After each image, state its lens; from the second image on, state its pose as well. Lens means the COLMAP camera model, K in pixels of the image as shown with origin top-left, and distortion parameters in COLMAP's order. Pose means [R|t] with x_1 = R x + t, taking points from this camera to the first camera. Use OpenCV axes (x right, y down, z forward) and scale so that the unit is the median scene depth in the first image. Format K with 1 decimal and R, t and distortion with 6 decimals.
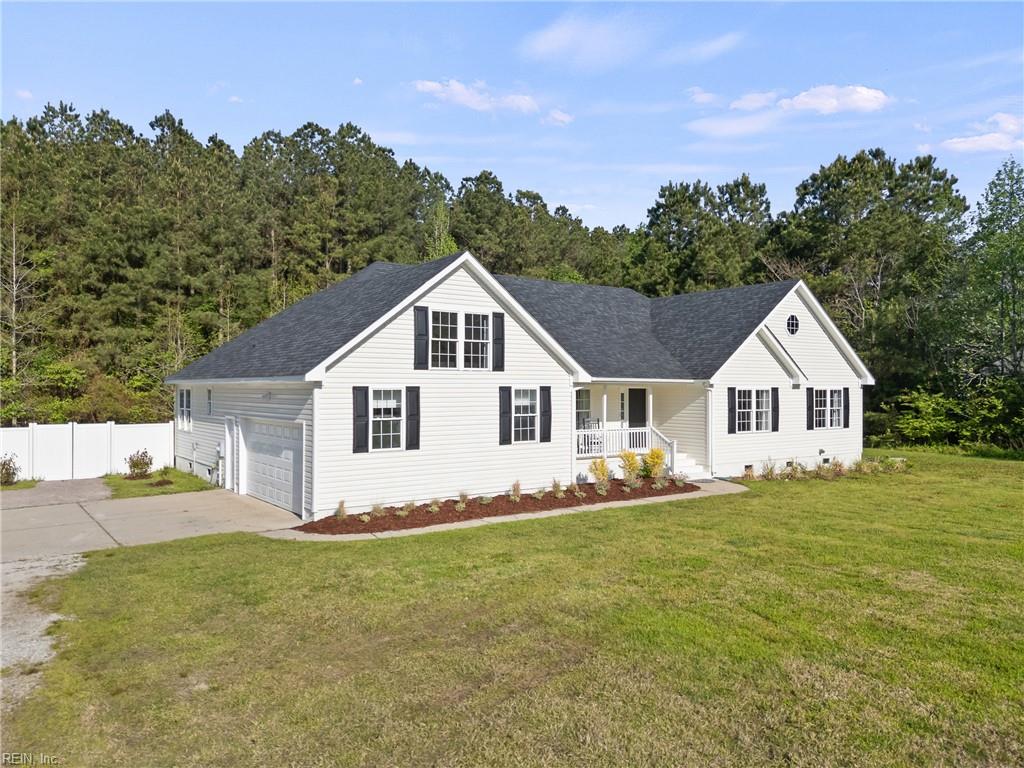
lens RADIAL K [[759.6, 0, 518.3], [0, 759.6, 390.7], [0, 0, 1]] dist [0.069243, -0.059608]
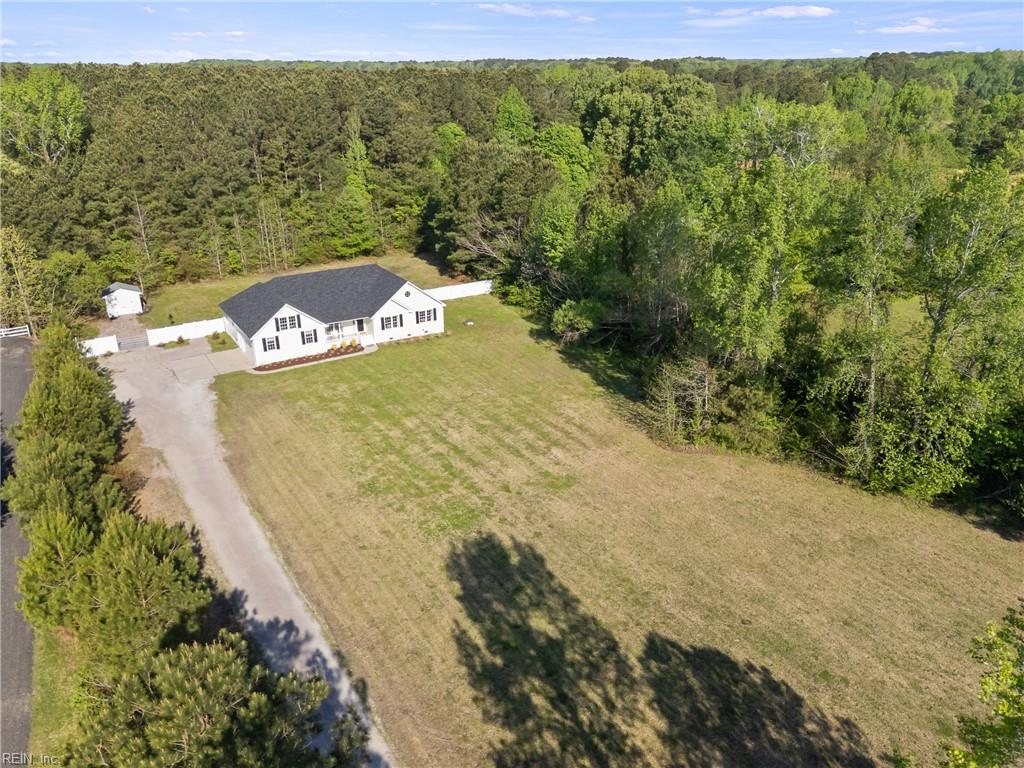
lens RADIAL K [[759.6, 0, 518.3], [0, 759.6, 390.7], [0, 0, 1]] dist [0.069243, -0.059608]
pose [[0.998182, 0.020136, -0.056801, 1.387668], [0.003703, 0.920258, 0.391296, -1.319284], [0.060151, -0.390795, 0.918510, -2.838064]]
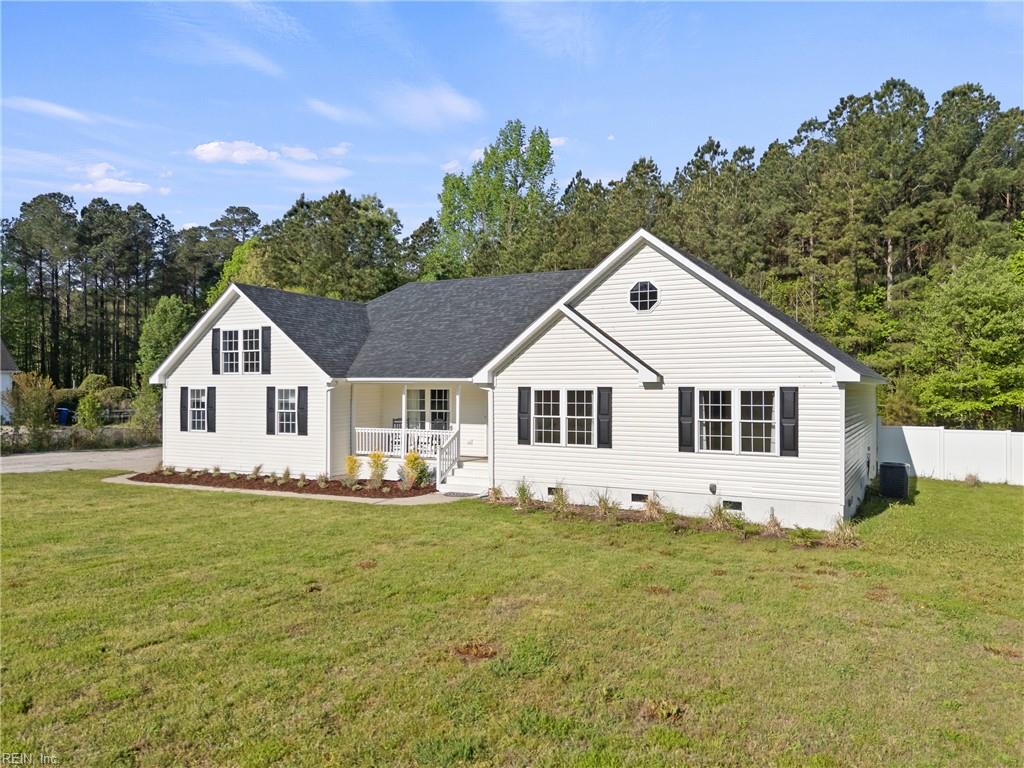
lens RADIAL K [[759.6, 0, 518.3], [0, 759.6, 390.7], [0, 0, 1]] dist [0.069243, -0.059608]
pose [[0.443772, 0.003508, -0.896133, 1.261138], [-0.003098, 0.999992, 0.002380, -0.003254], [0.896134, 0.001720, 0.443780, 0.815584]]
